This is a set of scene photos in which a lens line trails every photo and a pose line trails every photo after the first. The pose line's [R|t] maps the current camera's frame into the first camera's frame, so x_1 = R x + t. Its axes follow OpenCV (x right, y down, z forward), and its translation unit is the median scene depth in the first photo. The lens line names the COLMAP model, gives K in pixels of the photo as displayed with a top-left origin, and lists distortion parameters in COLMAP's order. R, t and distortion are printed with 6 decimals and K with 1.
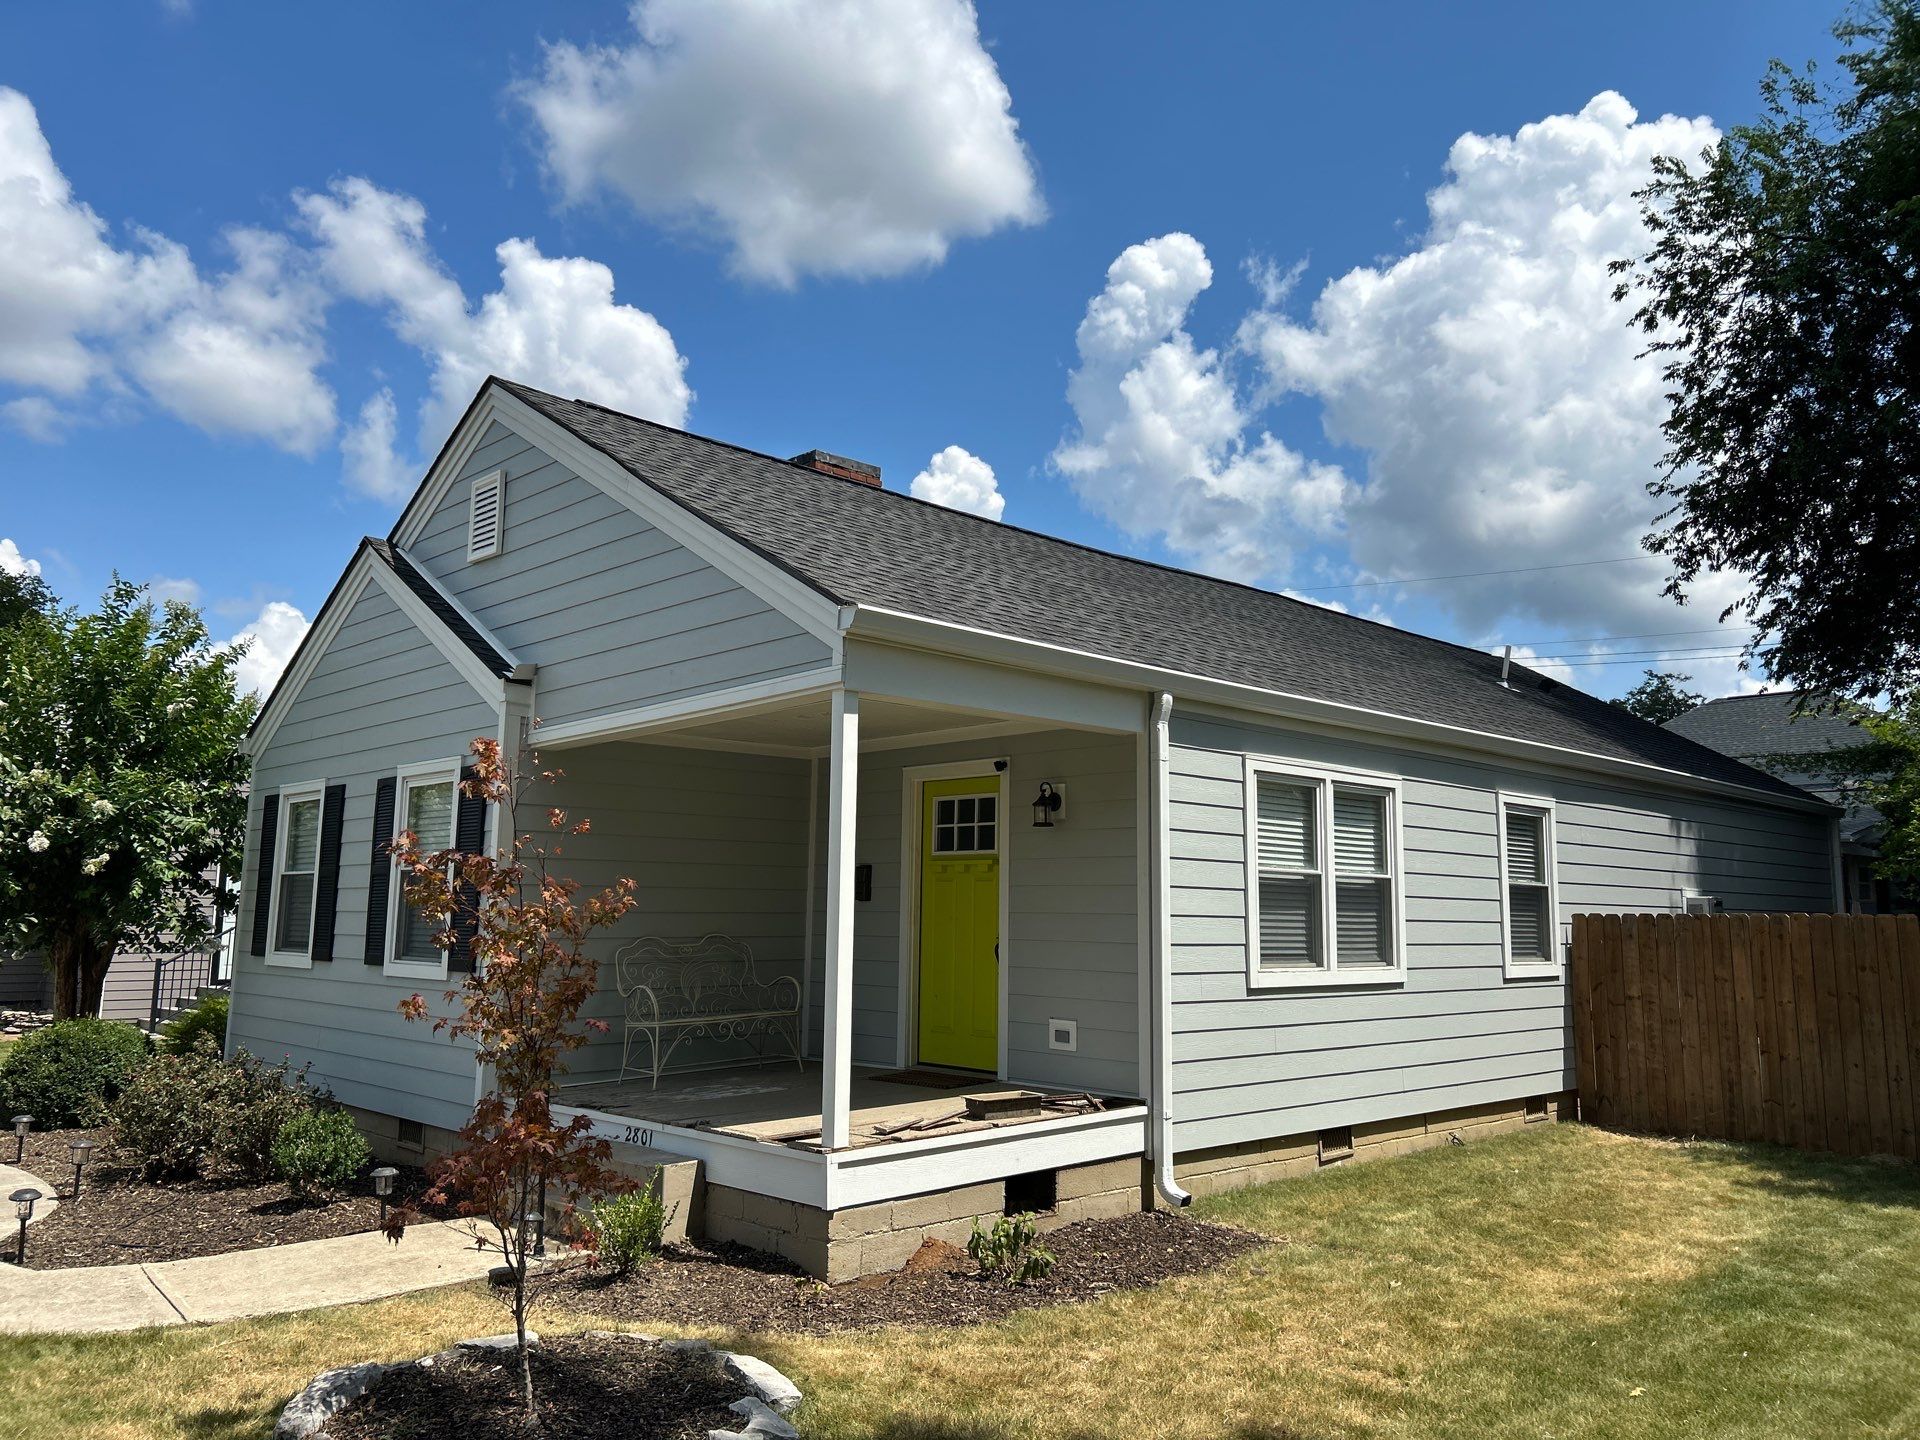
lens RADIAL K [[1458.1, 0, 959.5], [0, 1458.1, 720.7], [0, 0, 1]] dist [0.021955, -0.036947]
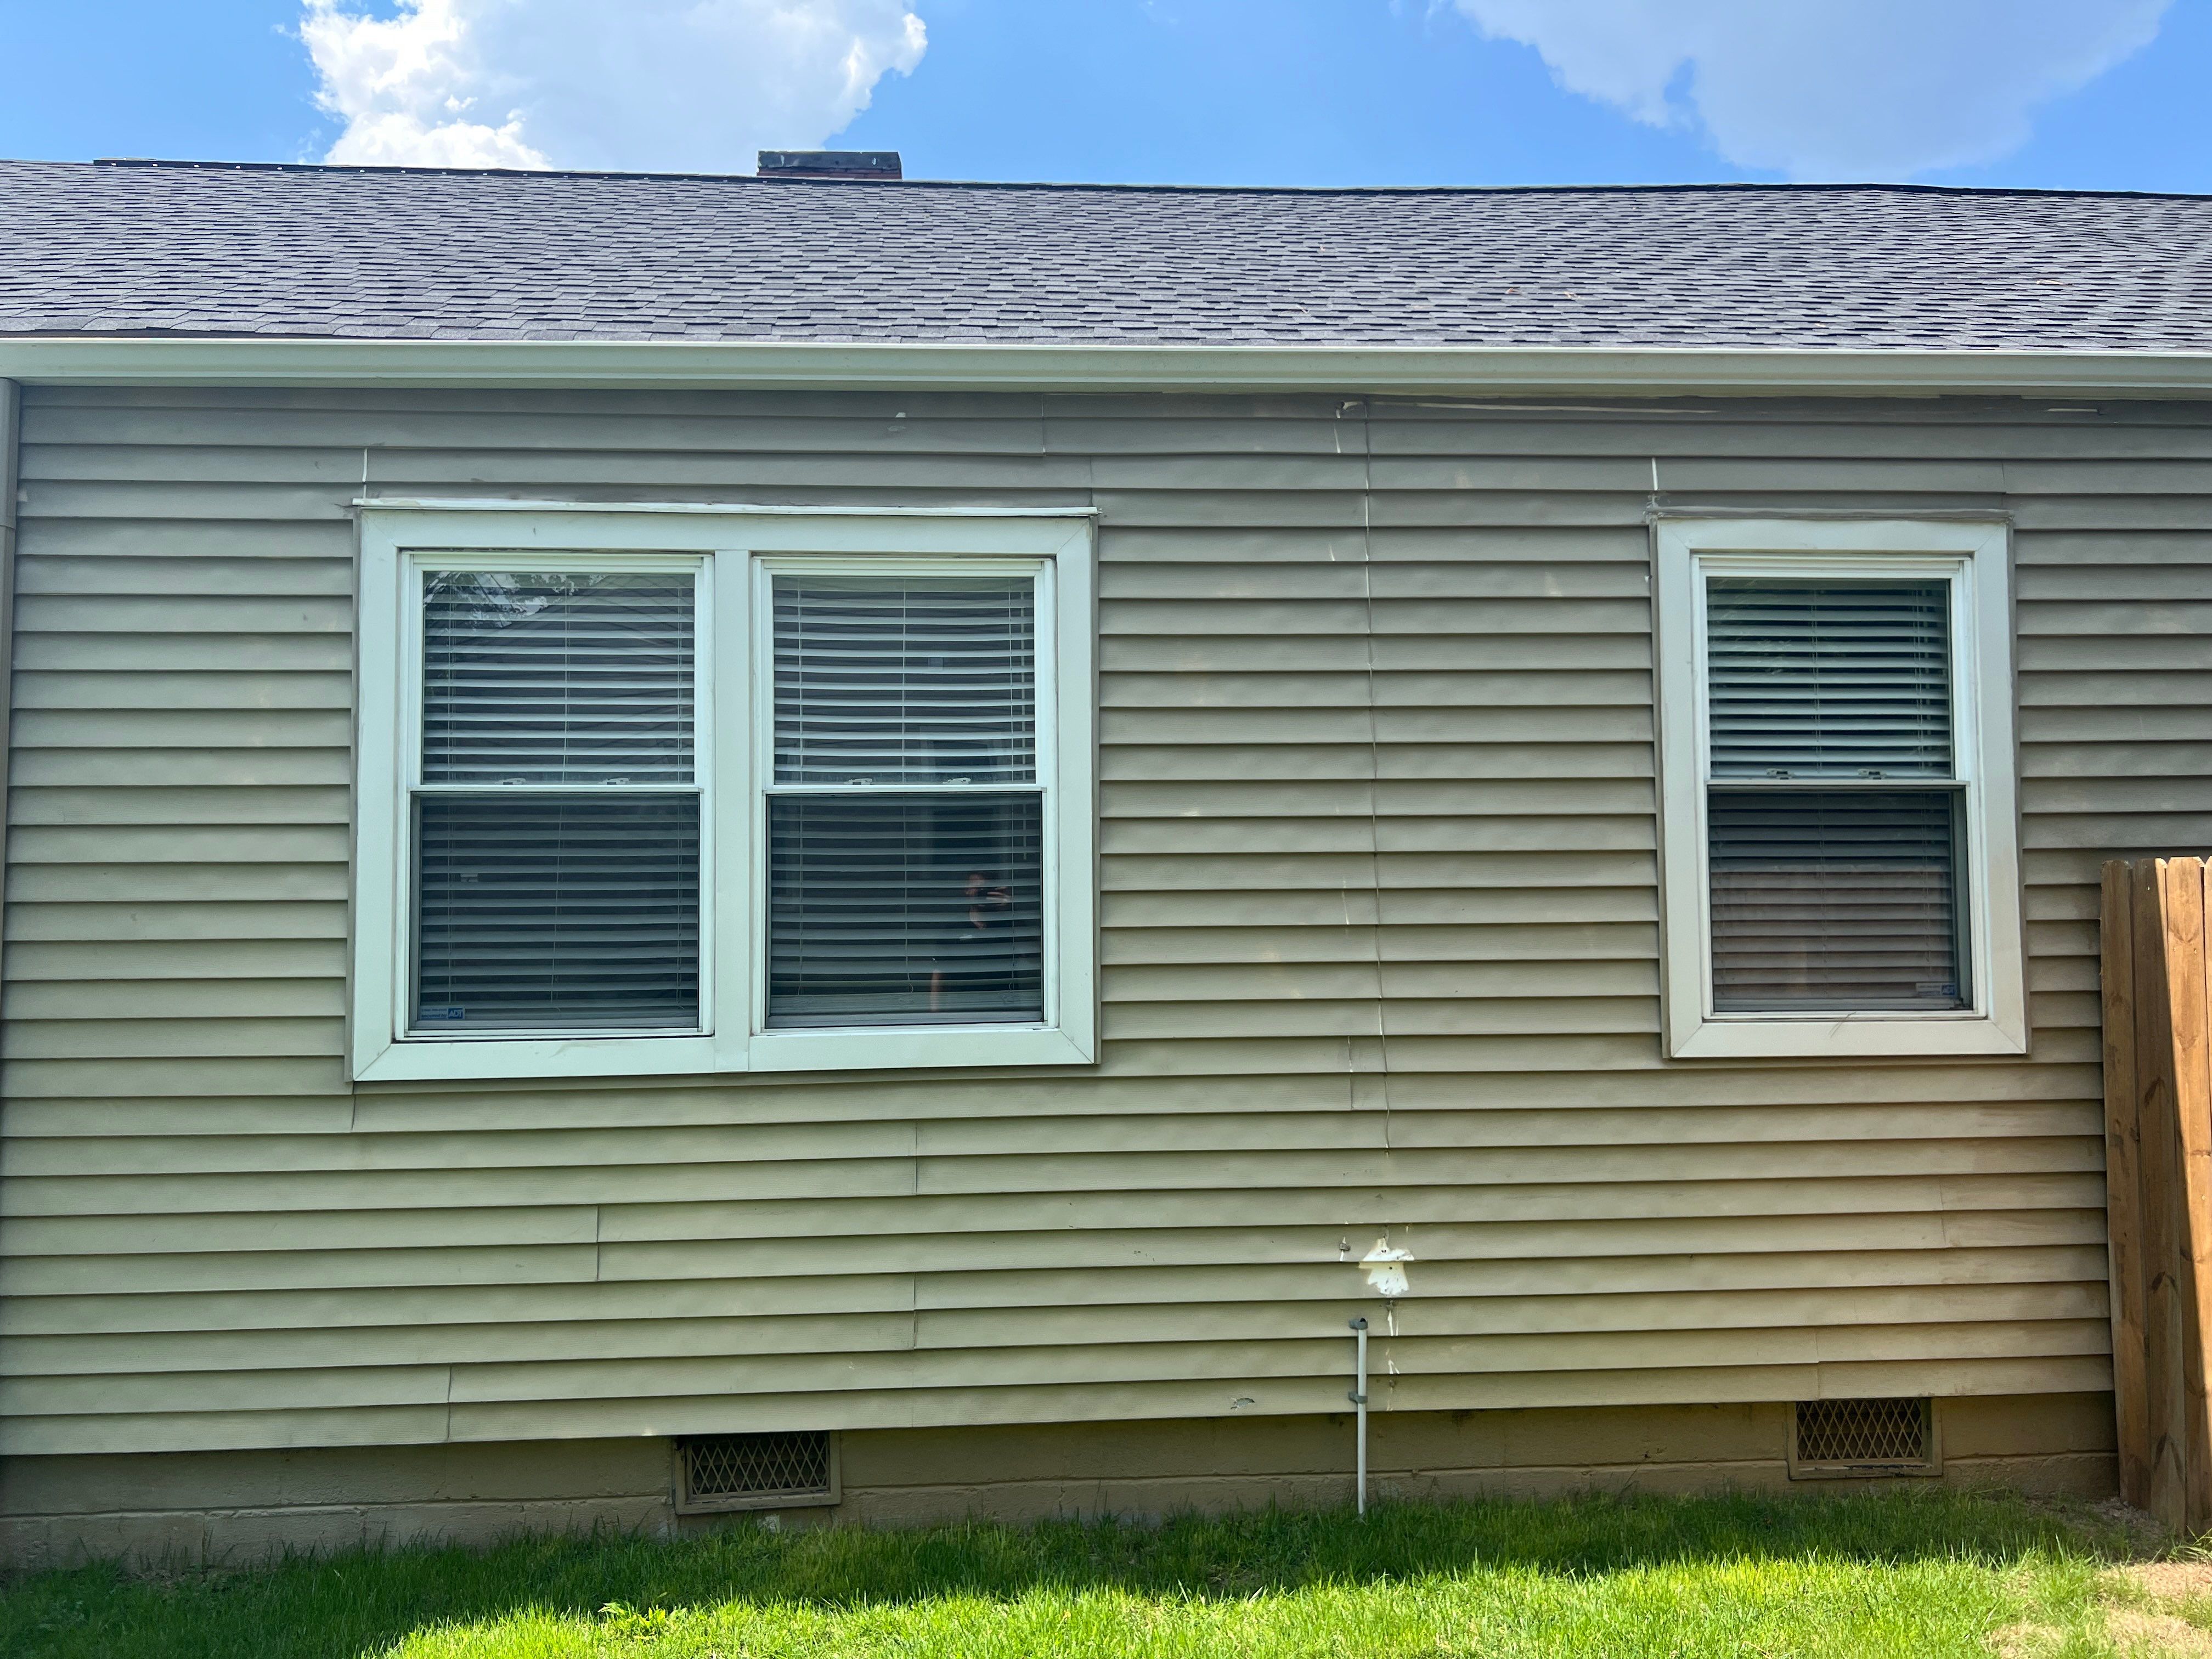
lens RADIAL K [[1679.9, 0, 1105.5], [0, 1679.9, 826.7], [0, 0, 1]] dist [0.021955, -0.036947]
pose [[0.761336, -0.040831, -0.647071, 0.349490], [0.102827, 0.992988, 0.058327, 0.055356], [0.640152, -0.110943, 0.760196, 0.403946]]
